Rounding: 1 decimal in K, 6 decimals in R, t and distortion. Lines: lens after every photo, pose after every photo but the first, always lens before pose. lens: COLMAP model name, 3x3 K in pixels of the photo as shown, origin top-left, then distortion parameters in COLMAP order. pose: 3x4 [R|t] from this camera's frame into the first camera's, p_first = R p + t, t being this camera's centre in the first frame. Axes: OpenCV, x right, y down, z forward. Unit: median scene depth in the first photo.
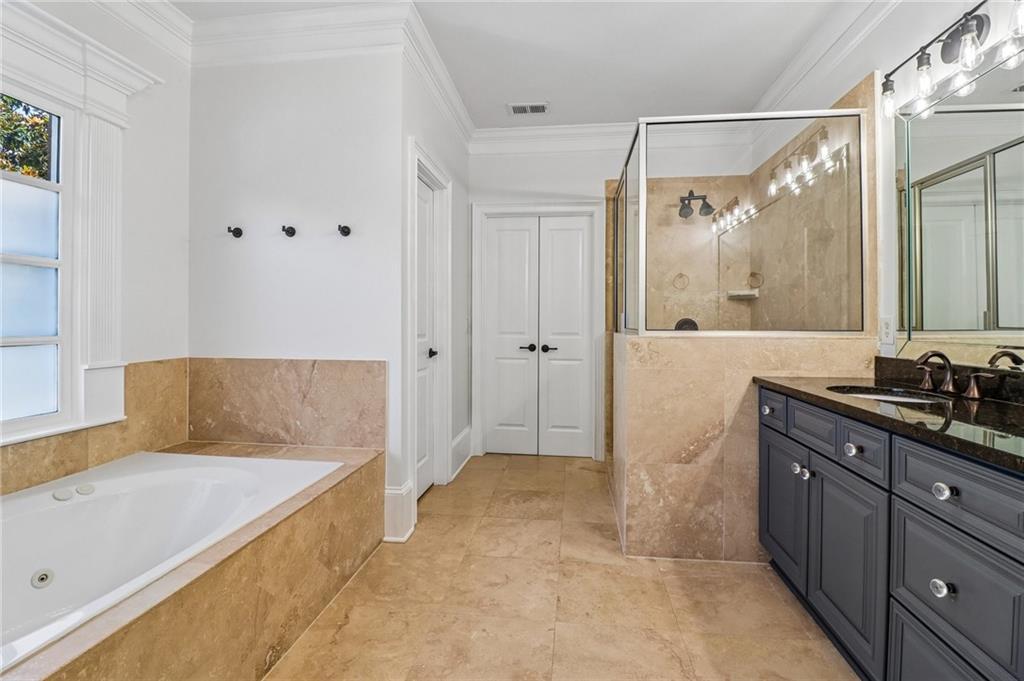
lens RADIAL K [[478.3, 0, 512.5], [0, 478.3, 322.5], [0, 0, 1]] dist [-0.002516, -0.000890]
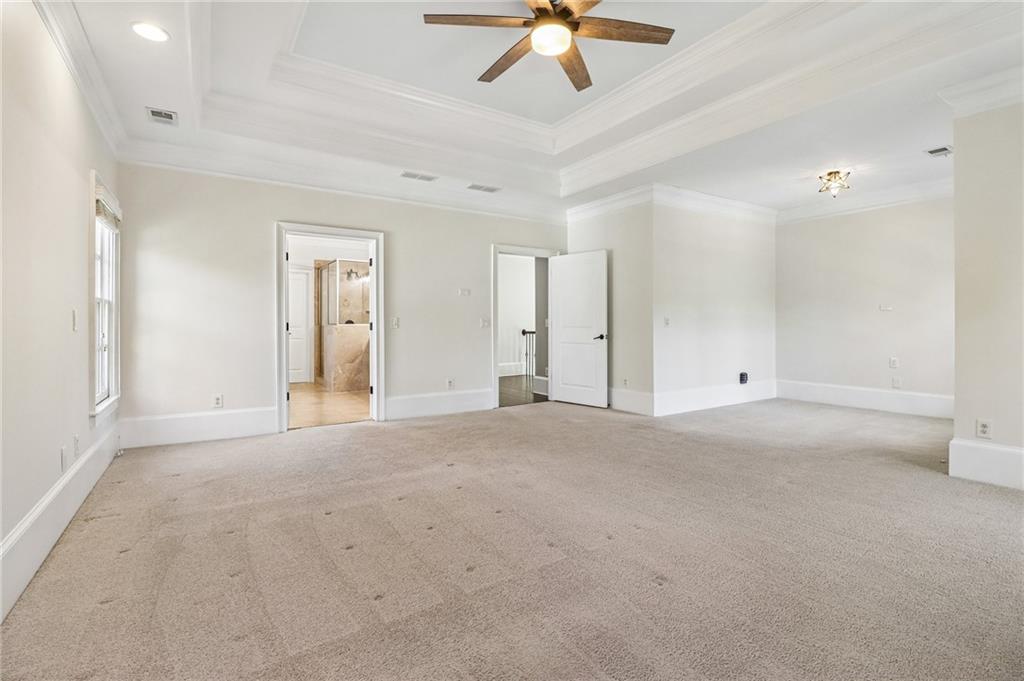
lens RADIAL K [[478.3, 0, 512.5], [0, 478.3, 322.5], [0, 0, 1]] dist [-0.002516, -0.000890]
pose [[0.767424, -0.001783, 0.641138, -0.588753], [0.004214, 0.999989, -0.002263, 0.012935], [-0.641126, 0.004439, 0.767423, -1.470630]]
